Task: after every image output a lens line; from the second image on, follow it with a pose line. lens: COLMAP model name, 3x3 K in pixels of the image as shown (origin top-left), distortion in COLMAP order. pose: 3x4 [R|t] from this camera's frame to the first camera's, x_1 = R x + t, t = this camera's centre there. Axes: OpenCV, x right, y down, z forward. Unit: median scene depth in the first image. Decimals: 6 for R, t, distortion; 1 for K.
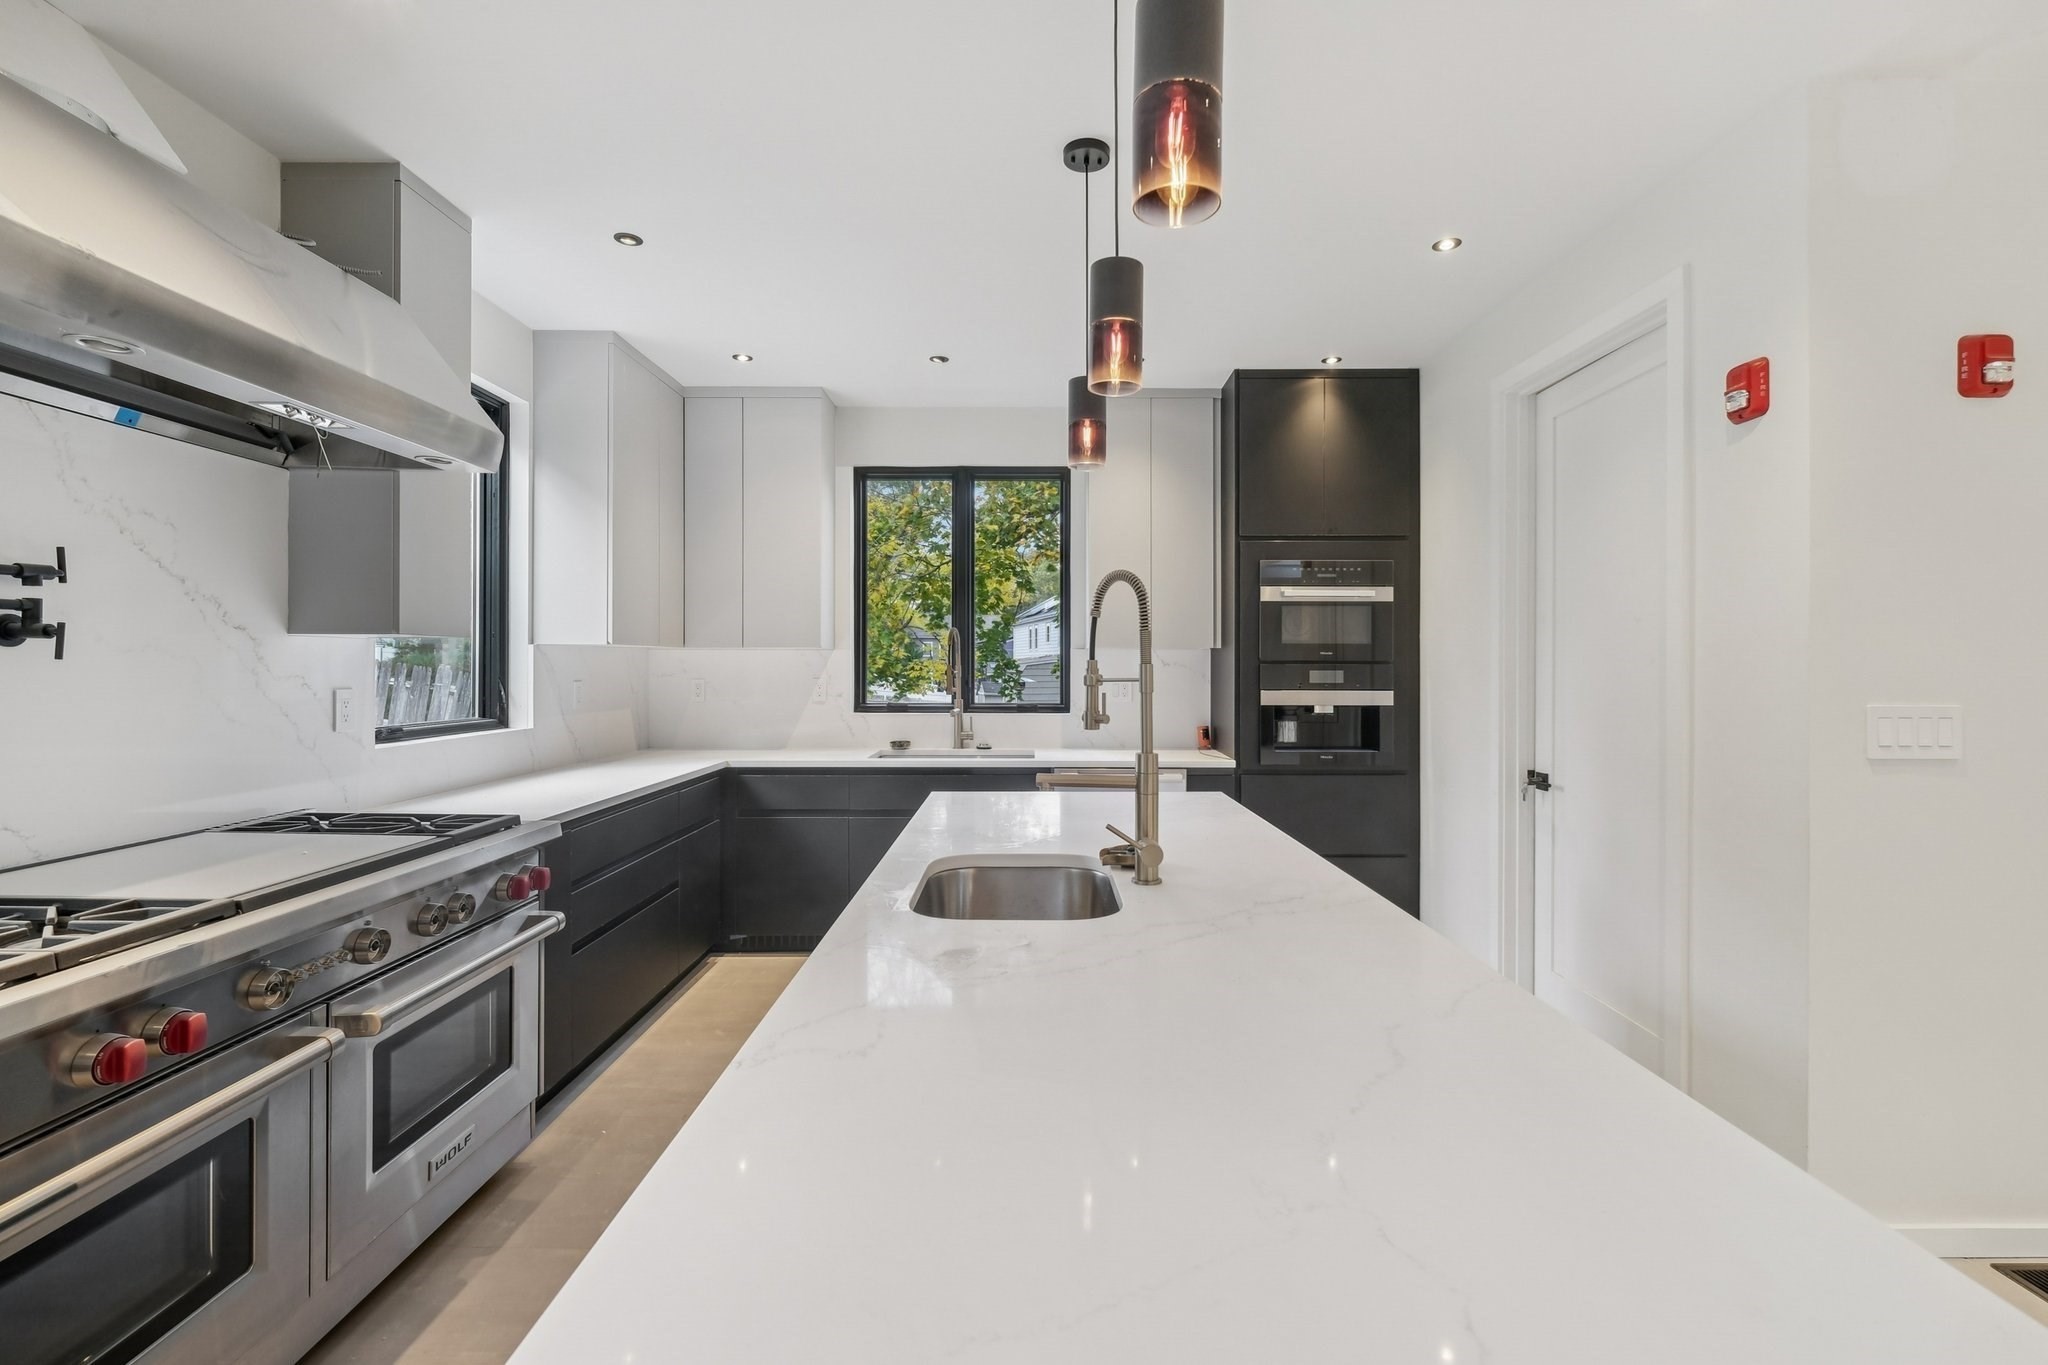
lens RADIAL K [[909.3, 0, 1020.4], [0, 909.3, 663.4], [0, 0, 1]] dist [-0.000481, 0.000892]
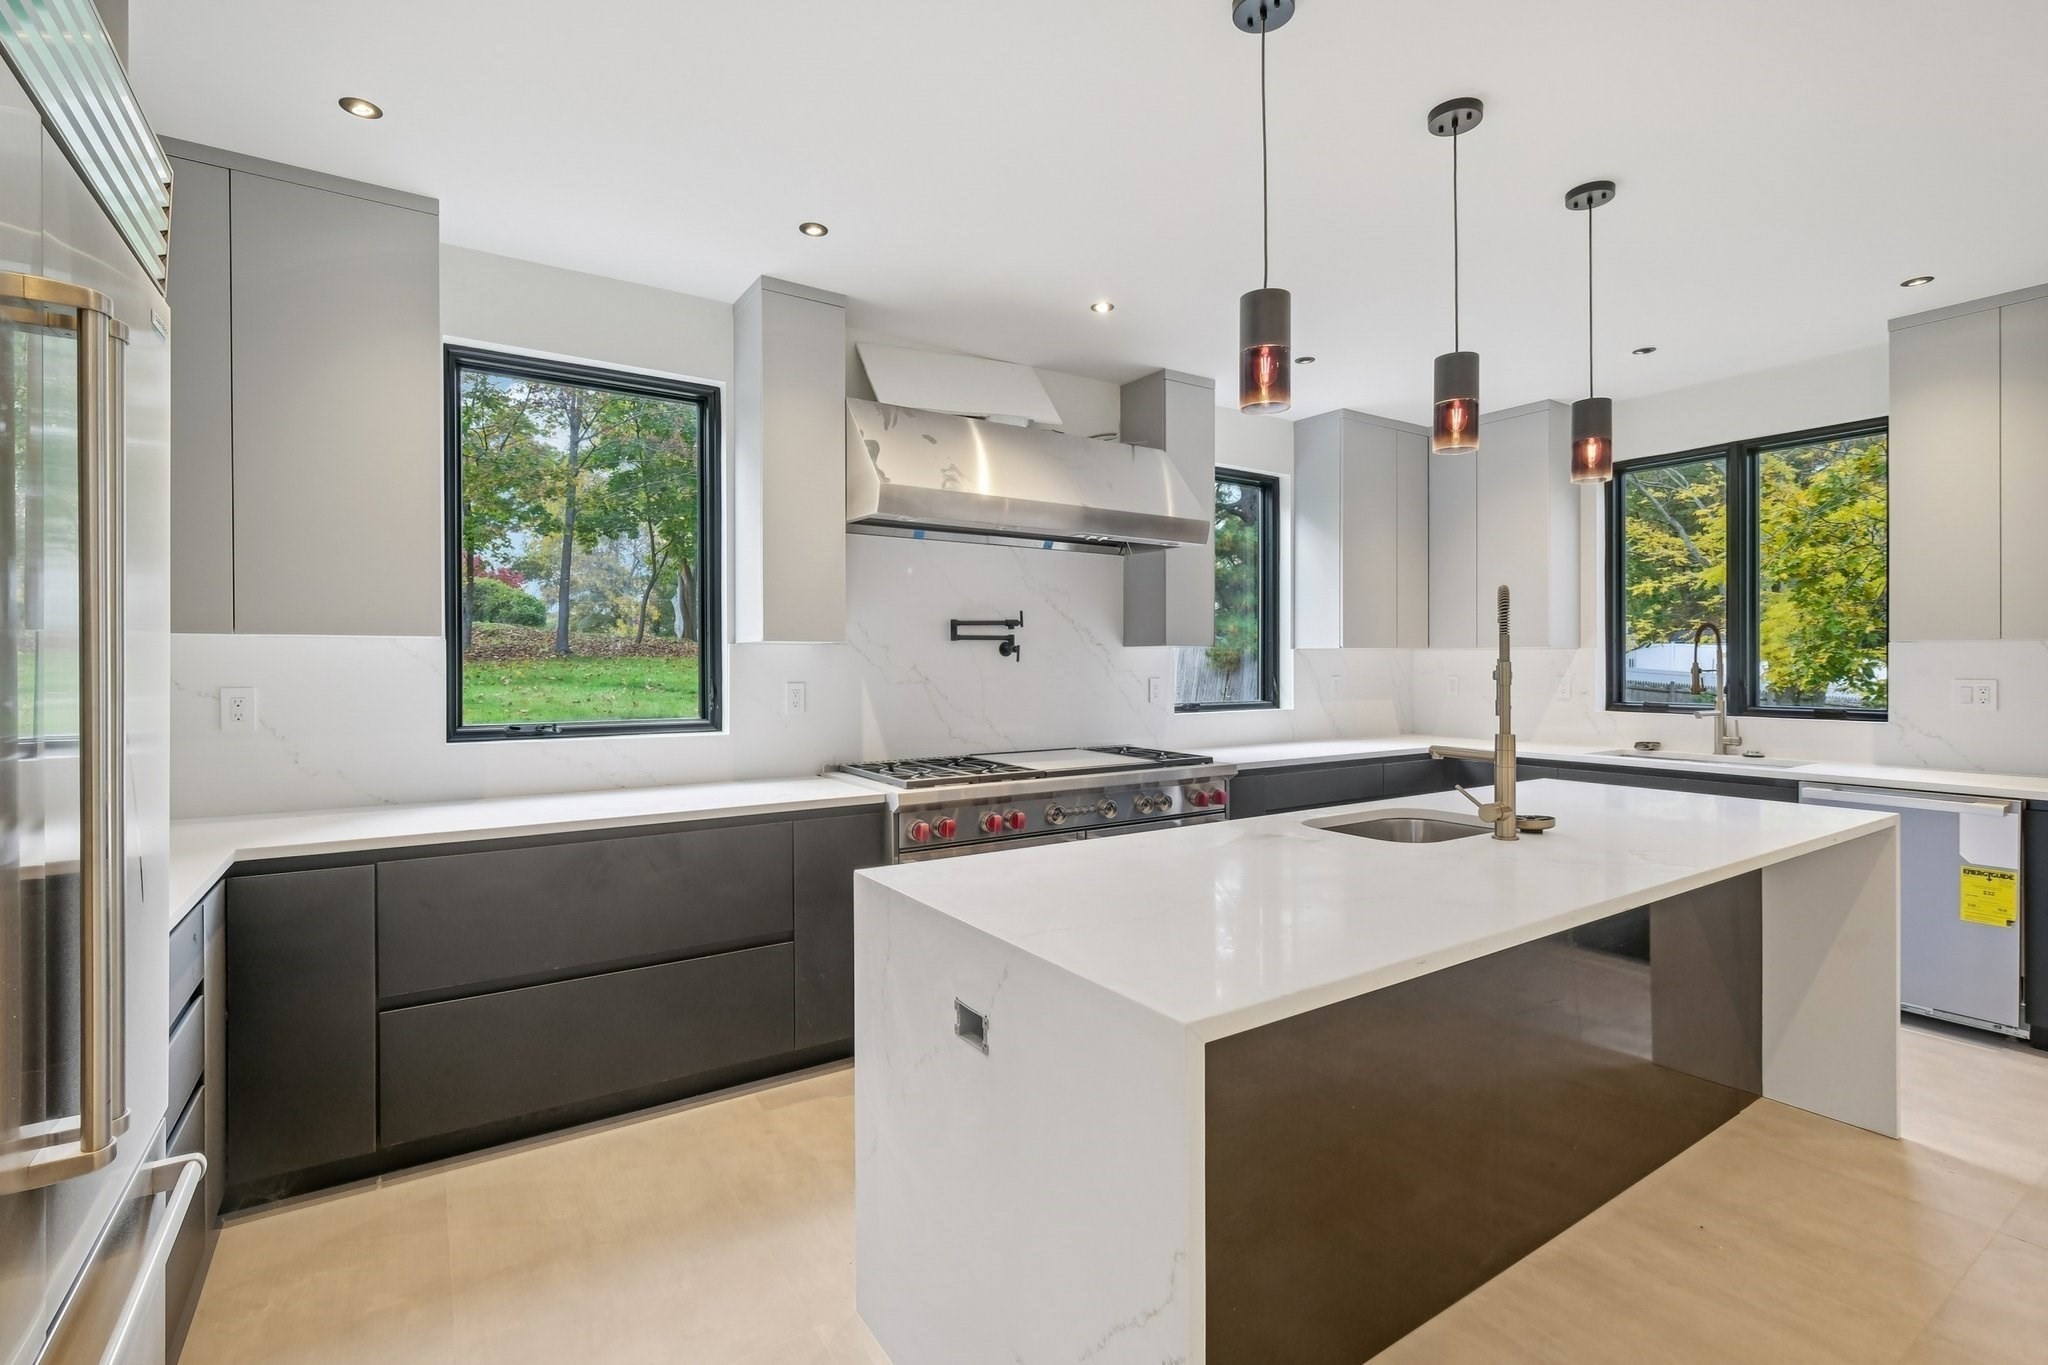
lens RADIAL K [[909.3, 0, 1030.2], [0, 909.3, 663.8], [0, 0, 1]] dist [-0.000481, 0.000892]
pose [[0.565538, -0.003593, -0.824715, 0.381660], [0.004148, 0.999990, -0.001513, 0.001775], [0.824712, -0.002565, 0.565547, -0.111984]]
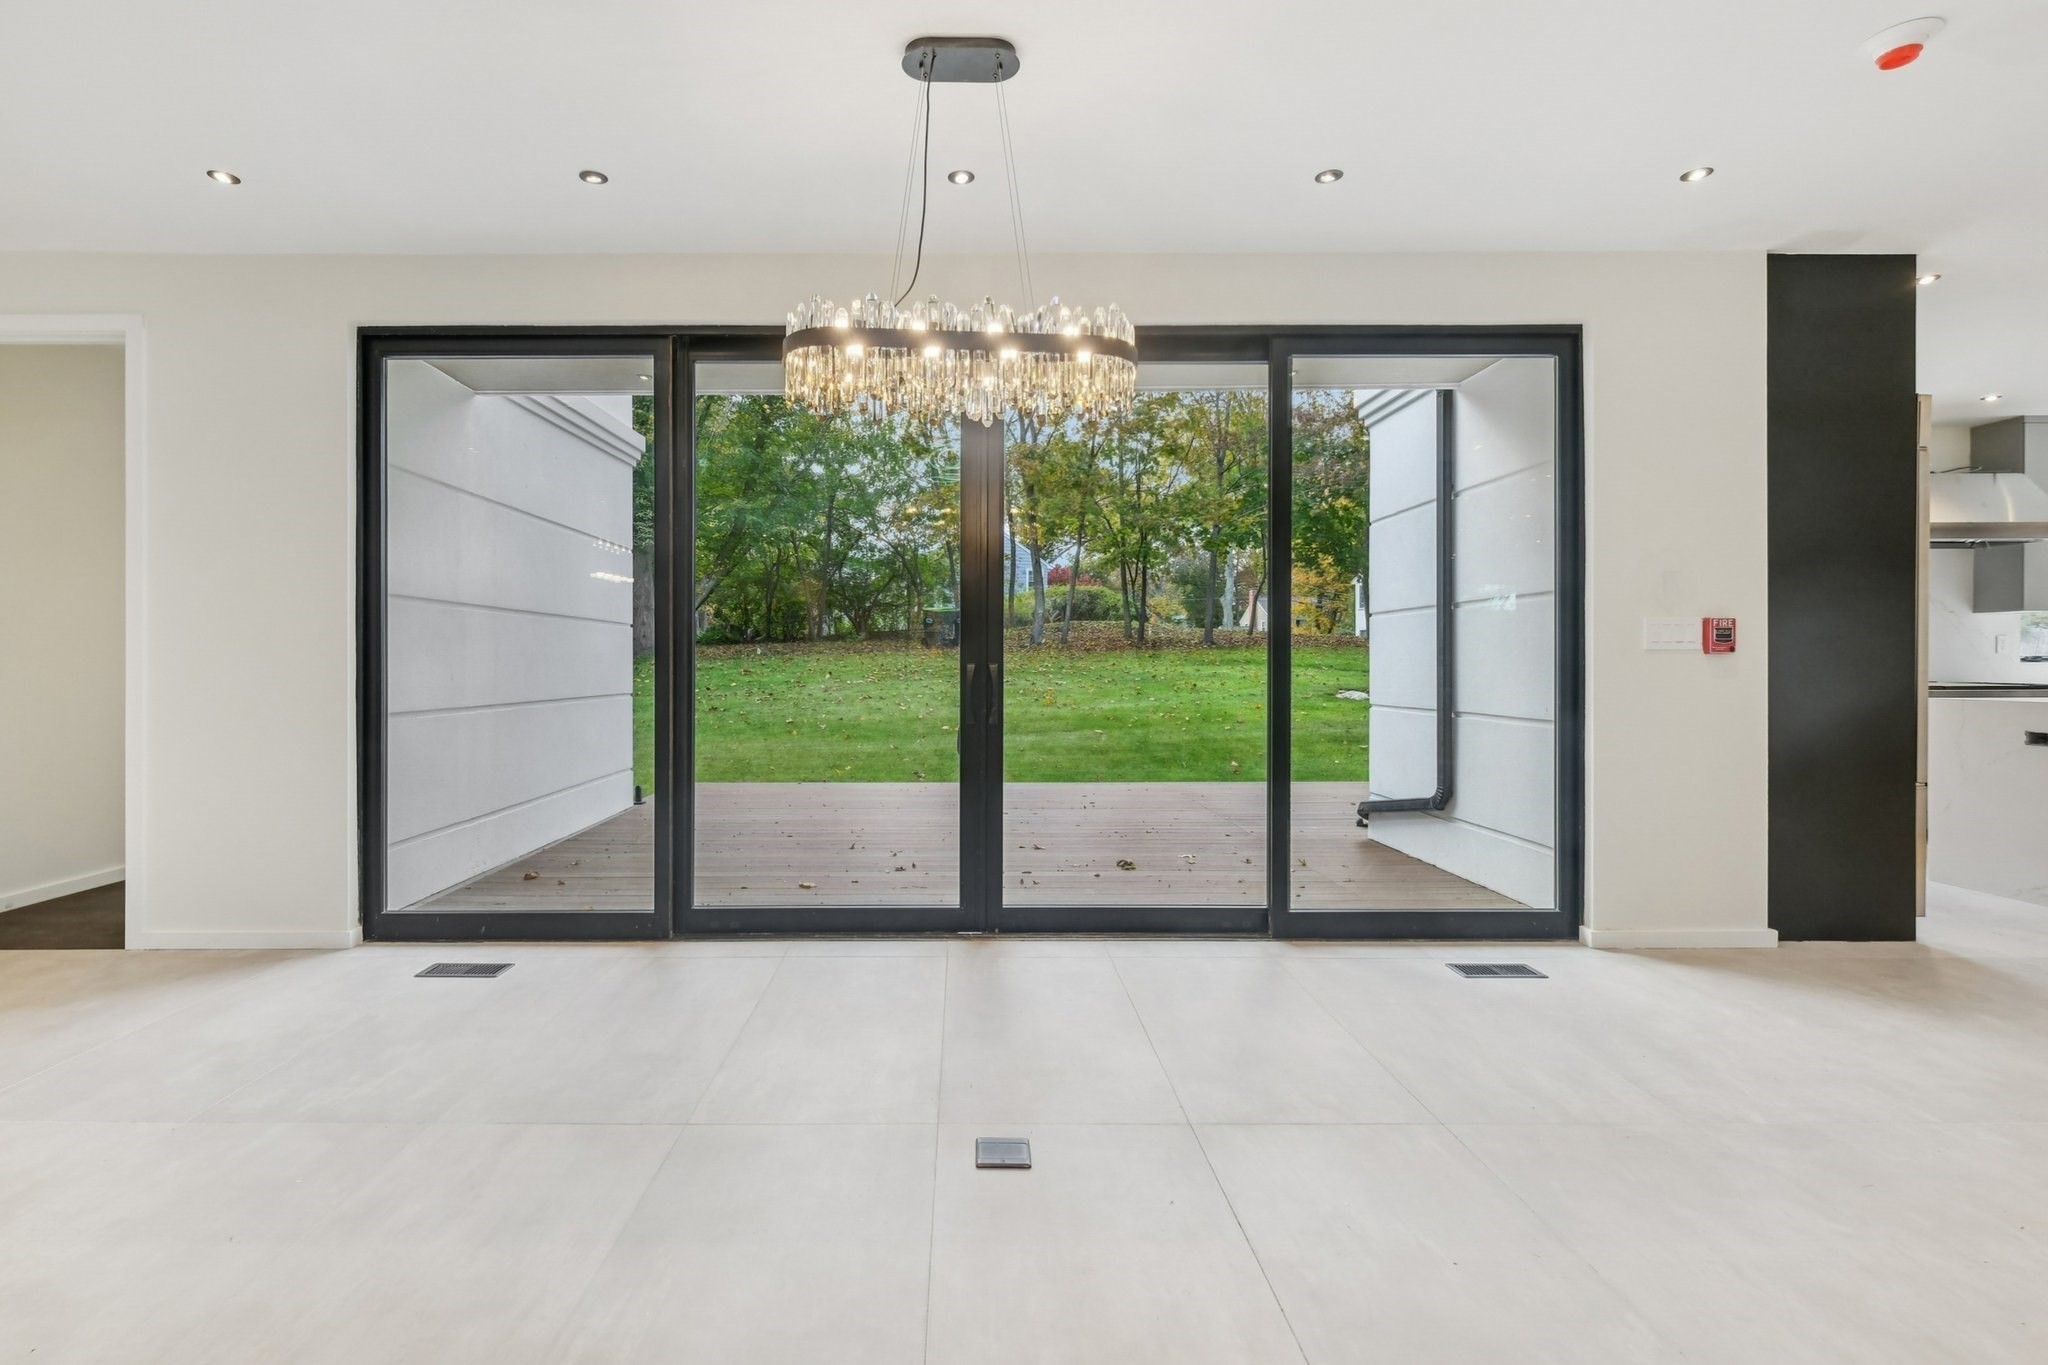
lens RADIAL K [[909.3, 0, 1018.1], [0, 909.3, 661.3], [0, 0, 1]] dist [-0.000481, 0.000892]
pose [[0.045331, -0.002389, -0.998969, 1.065561], [-0.002563, 0.999994, -0.002507, 0.074850], [0.998969, 0.002674, 0.045324, -1.173834]]
